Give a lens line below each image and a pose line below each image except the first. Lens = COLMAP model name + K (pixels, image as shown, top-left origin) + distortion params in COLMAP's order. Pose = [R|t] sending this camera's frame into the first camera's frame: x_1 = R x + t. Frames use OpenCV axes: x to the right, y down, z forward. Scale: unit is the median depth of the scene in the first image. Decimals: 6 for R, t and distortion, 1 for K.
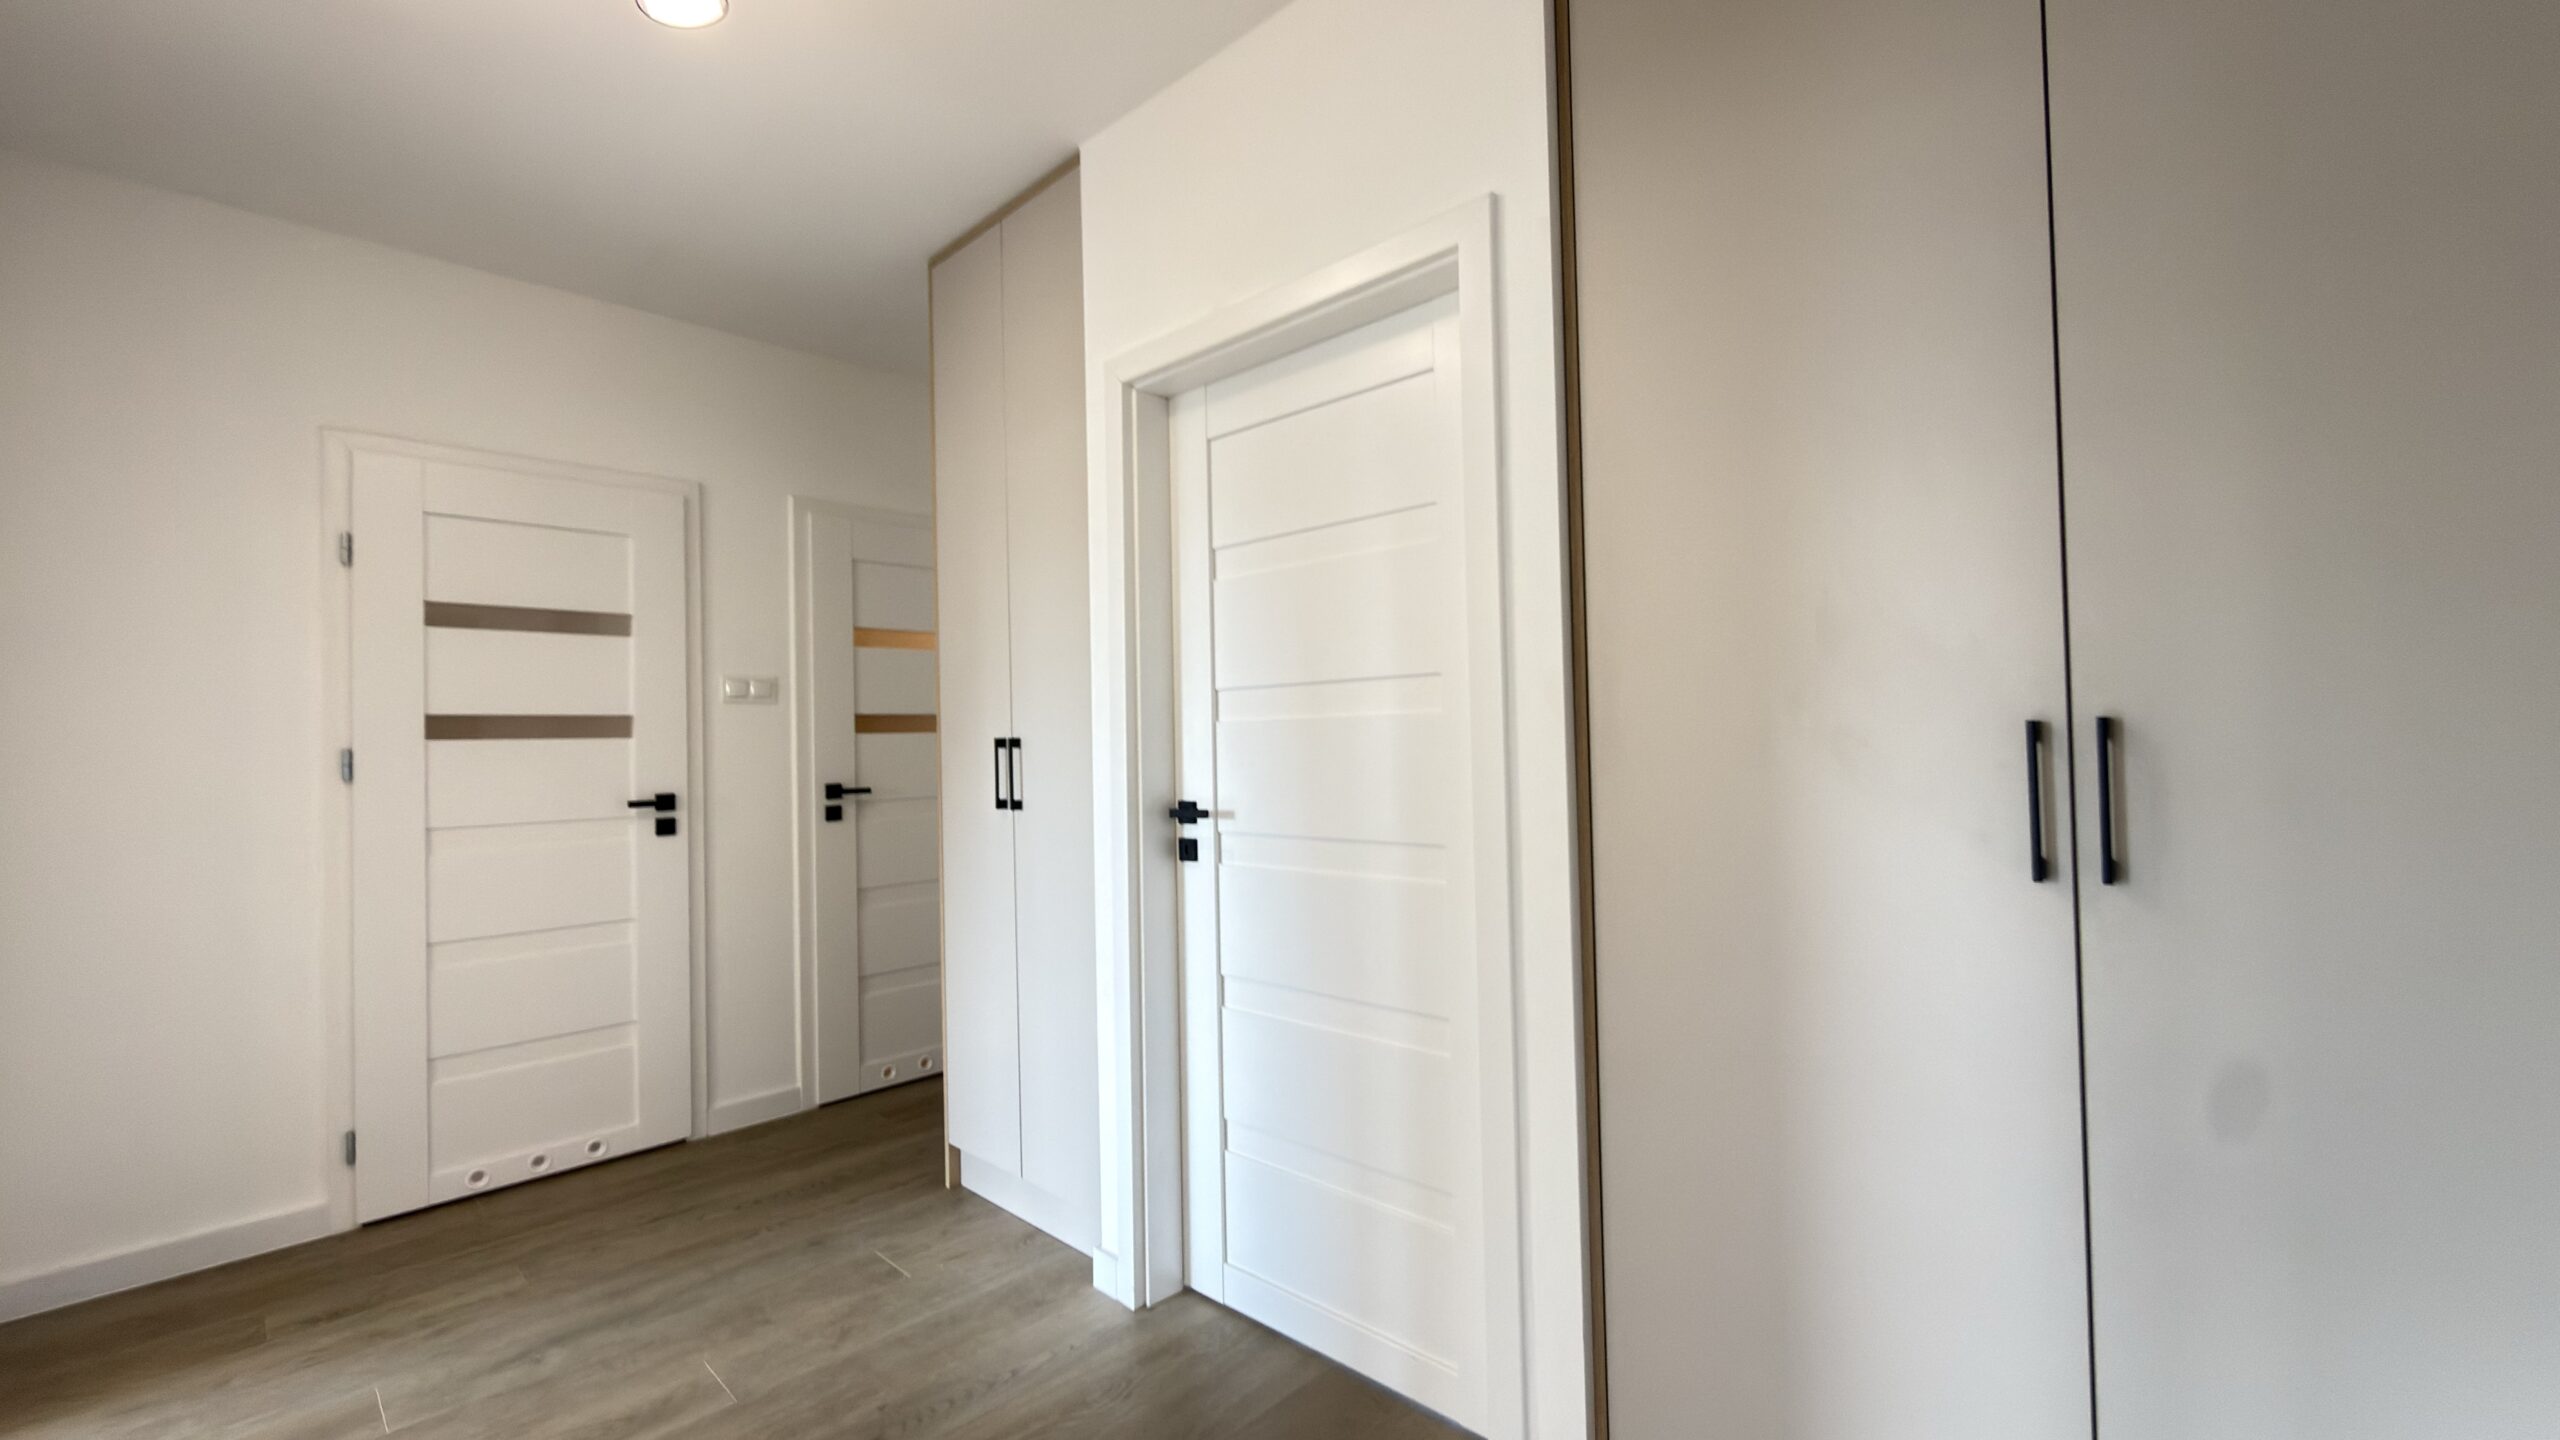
lens RADIAL K [[1009.4, 0, 1282.5], [0, 1009.4, 734.9], [0, 0, 1]] dist [0.000223, 0.000010]
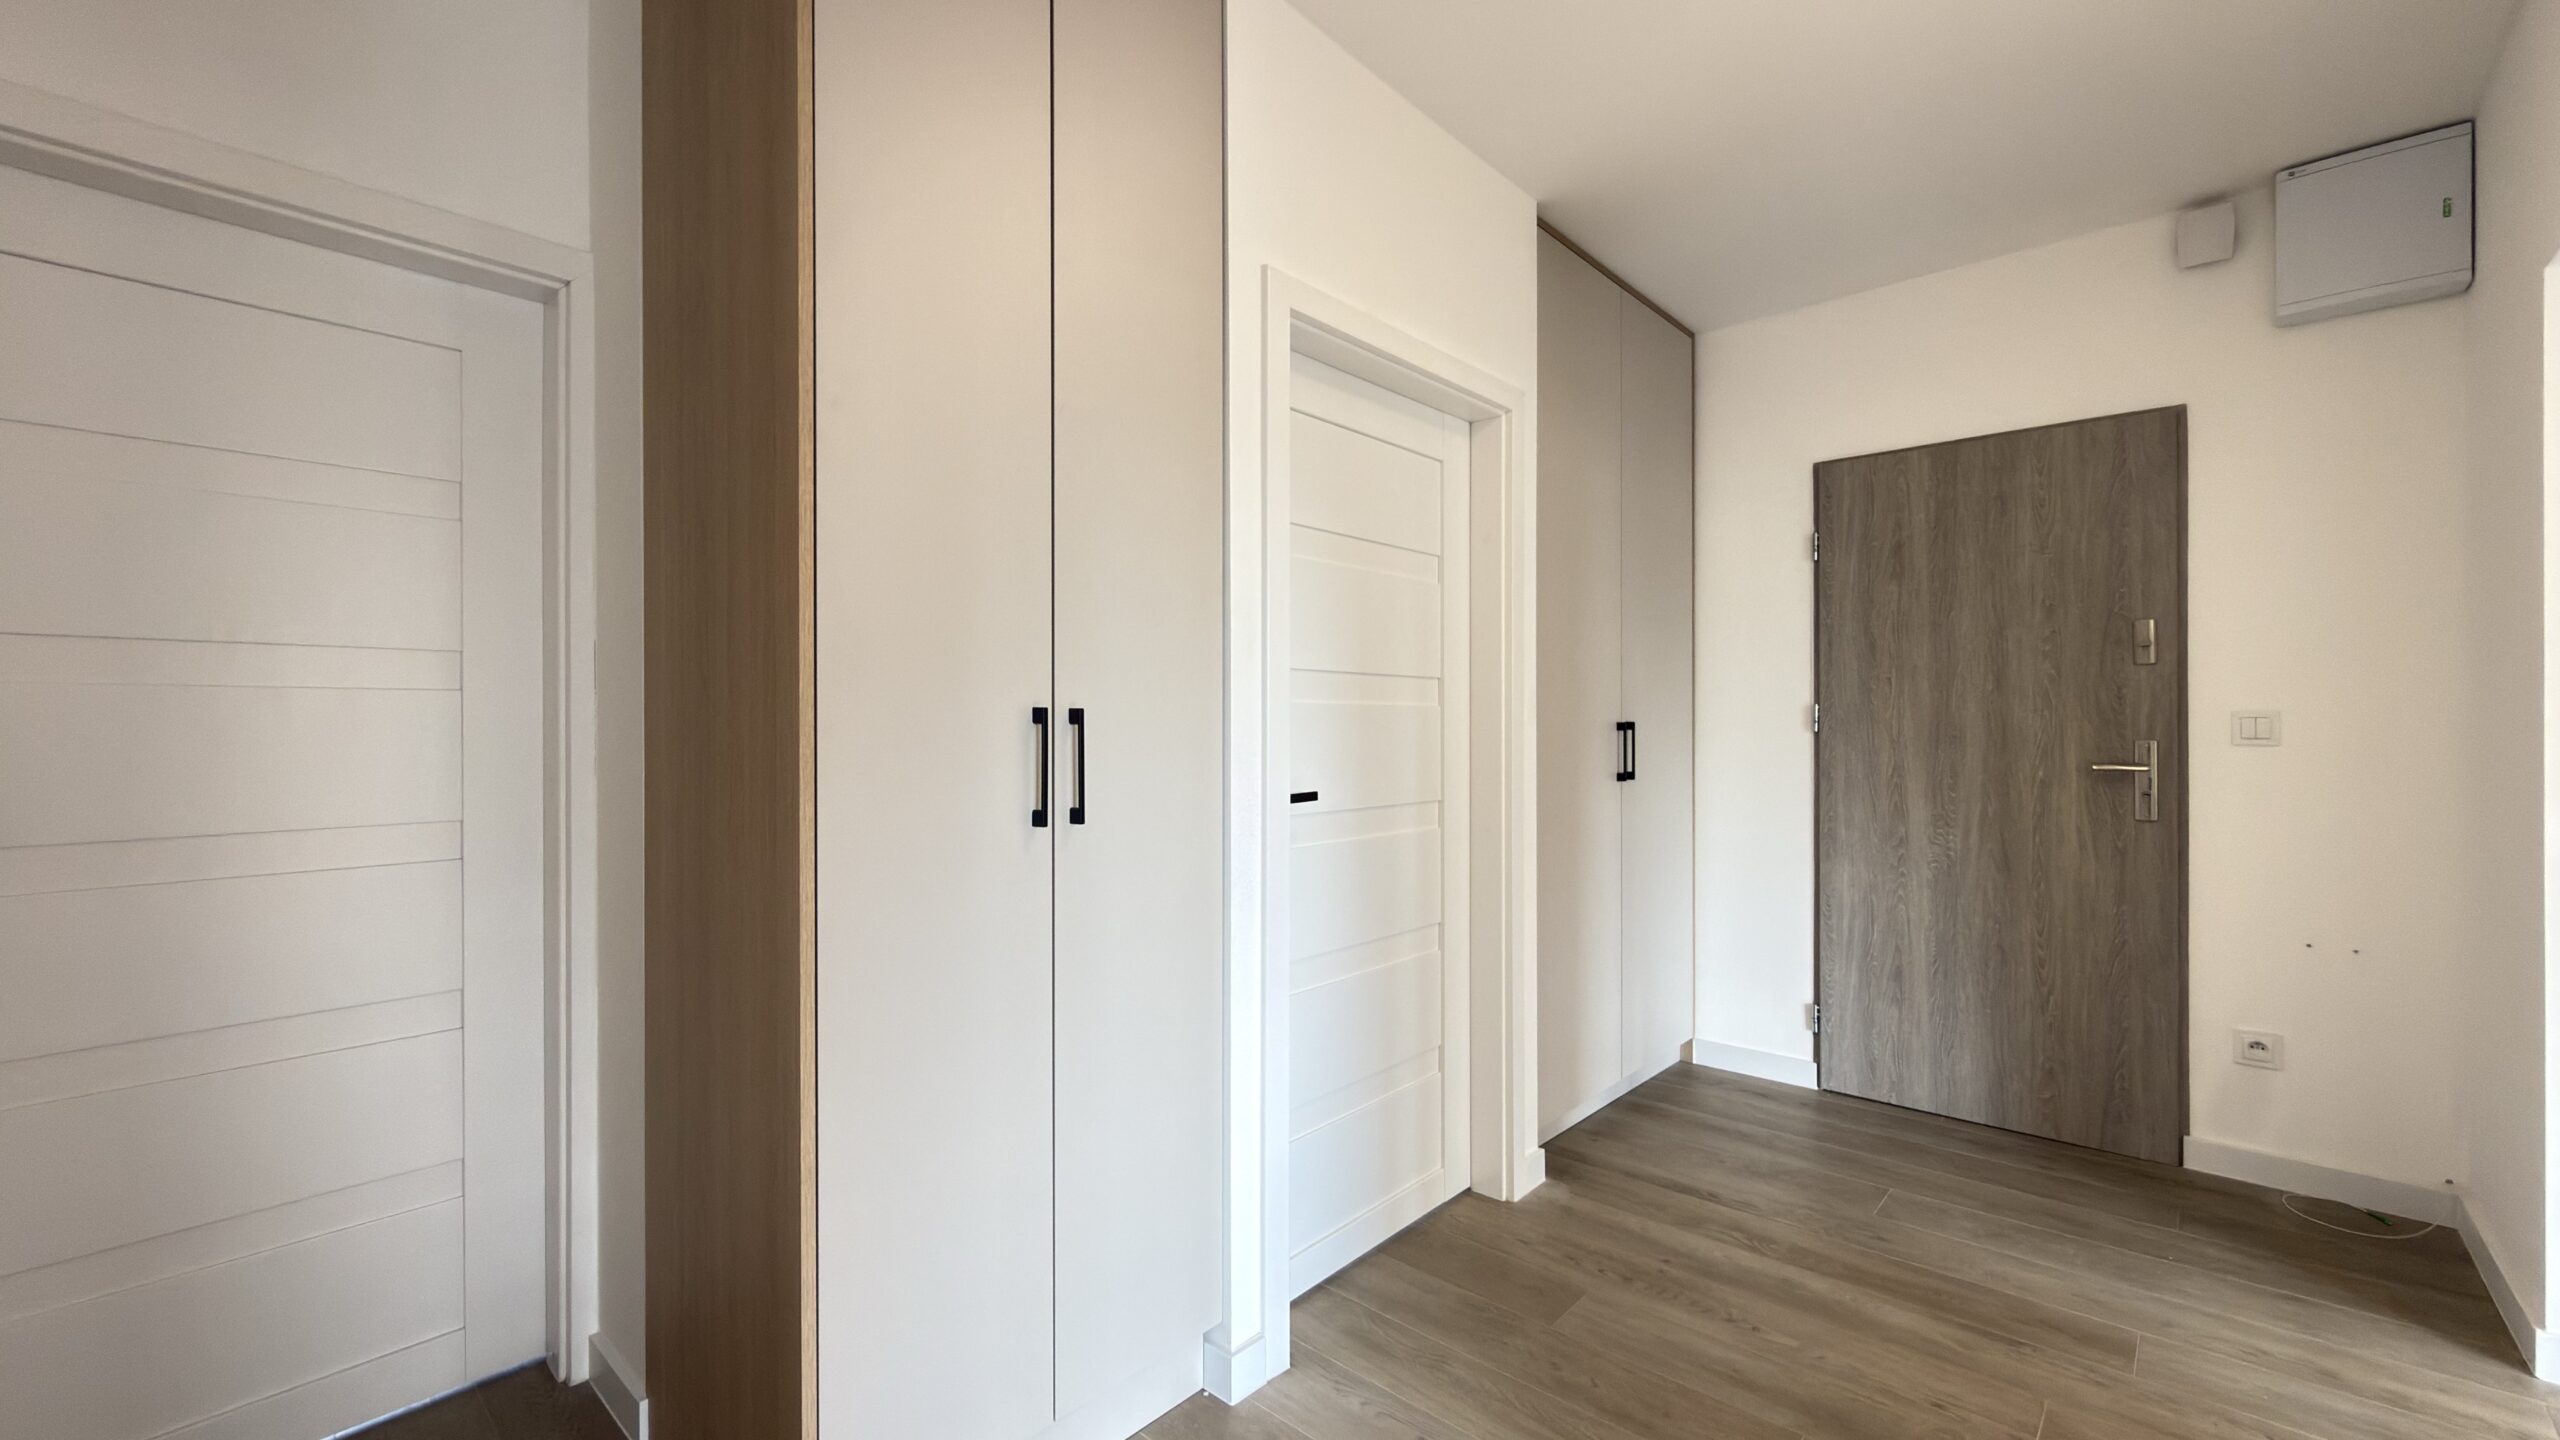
lens RADIAL K [[1016.9, 0, 1280.0], [0, 1016.9, 720.0], [0, 0, 1]] dist [-0.000109, 0.000032]
pose [[-0.005871, 0.018358, 0.999814, -1.179014], [-0.015427, 0.999711, -0.018447, 0.026239], [-0.999864, -0.015532, -0.005586, 1.152796]]
